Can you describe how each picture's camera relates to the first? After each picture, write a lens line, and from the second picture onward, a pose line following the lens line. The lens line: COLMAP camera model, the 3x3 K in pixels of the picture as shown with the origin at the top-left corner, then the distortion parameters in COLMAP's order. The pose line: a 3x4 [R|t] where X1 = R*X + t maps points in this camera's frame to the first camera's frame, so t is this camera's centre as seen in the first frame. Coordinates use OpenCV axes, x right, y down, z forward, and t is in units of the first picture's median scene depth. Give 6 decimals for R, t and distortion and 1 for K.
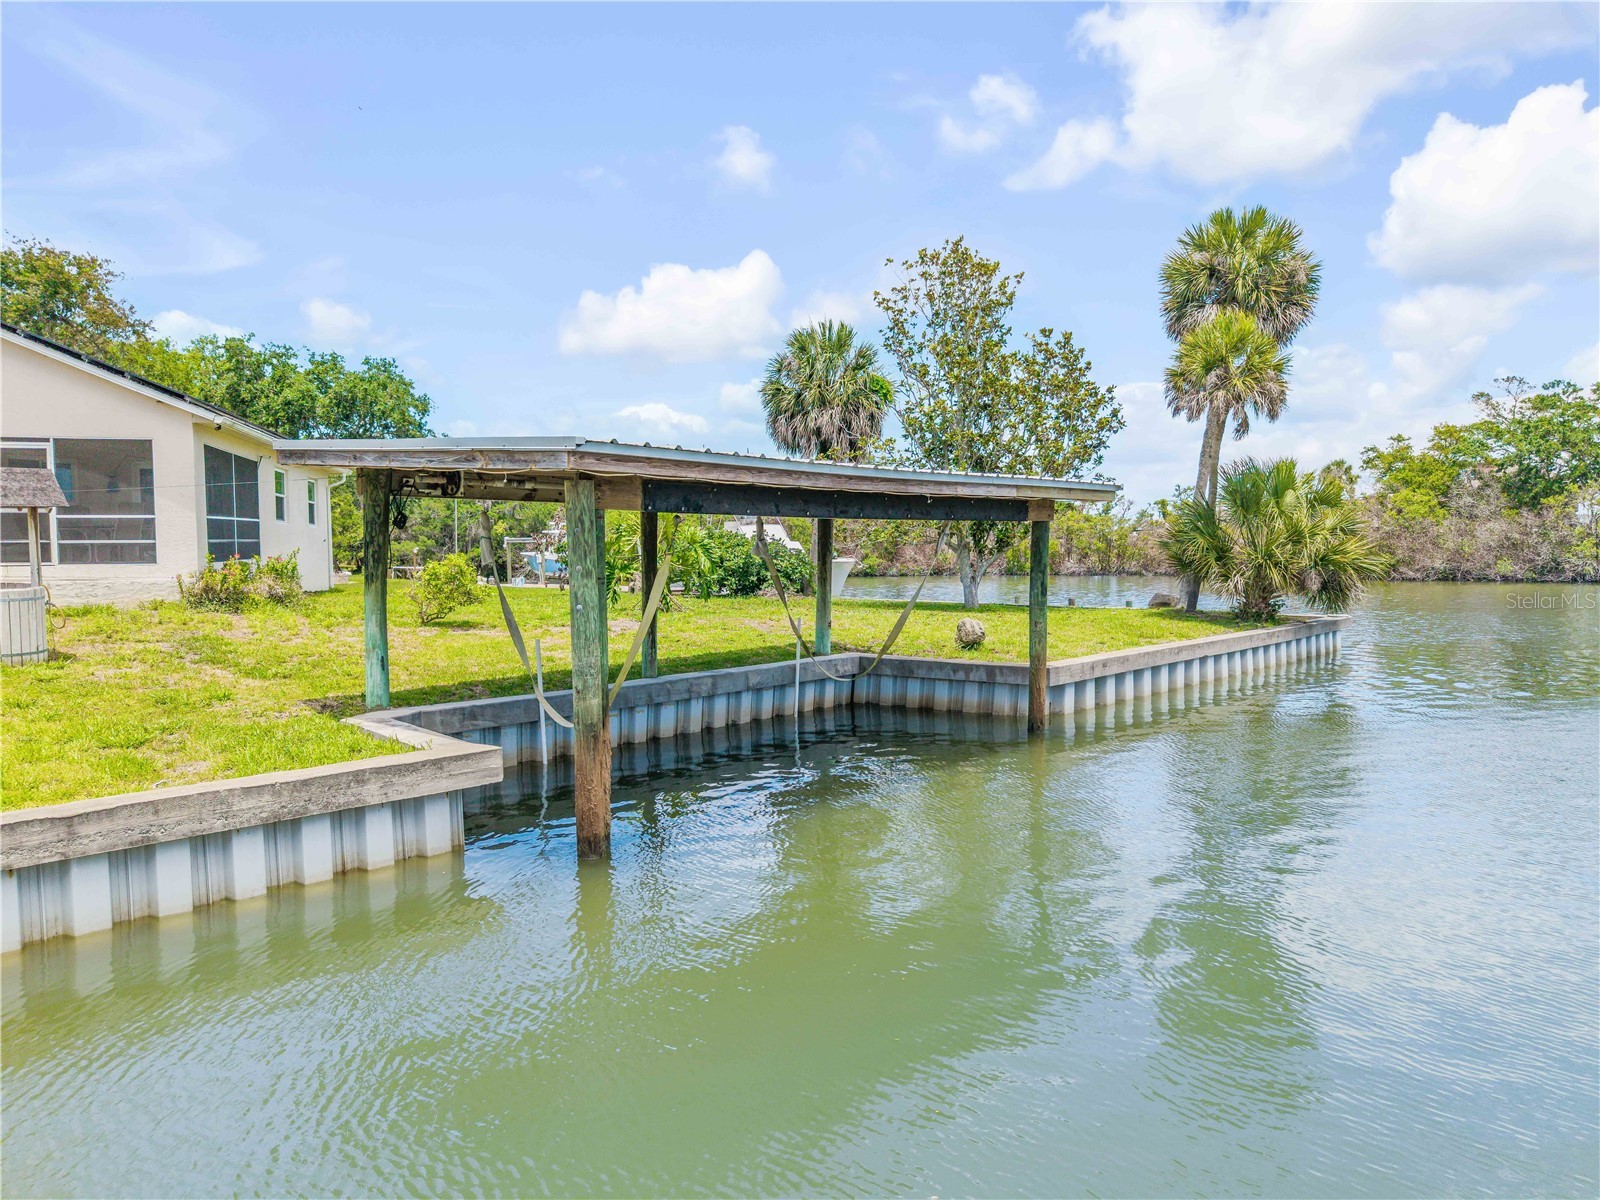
lens RADIAL K [[1072.7, 0, 801.2], [0, 1072.7, 601.8], [0, 0, 1]] dist [0.013566, -0.012444]
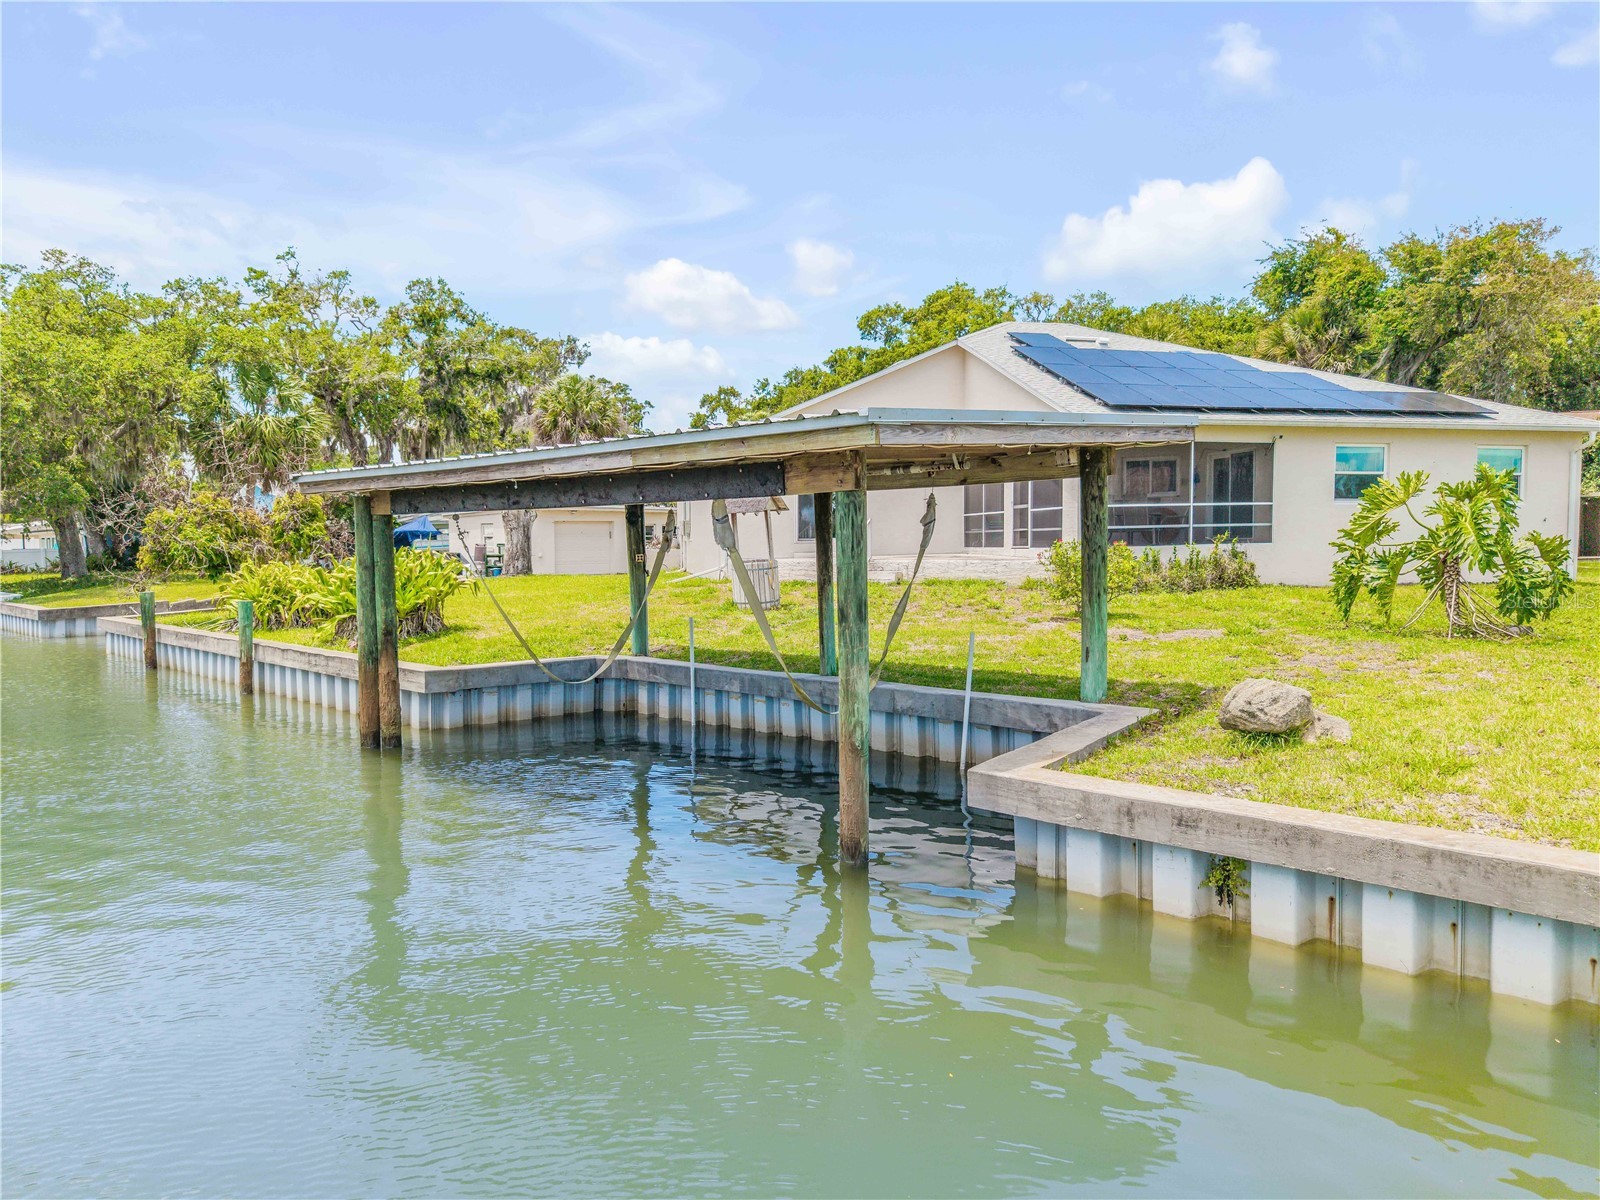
lens RADIAL K [[1072.7, 0, 801.2], [0, 1072.7, 601.8], [0, 0, 1]] dist [0.013566, -0.012444]
pose [[-0.007042, 0.064553, -0.997889, 0.898698], [-0.044141, 0.996921, 0.064802, -0.060121], [0.999000, 0.044505, -0.004171, 1.114491]]
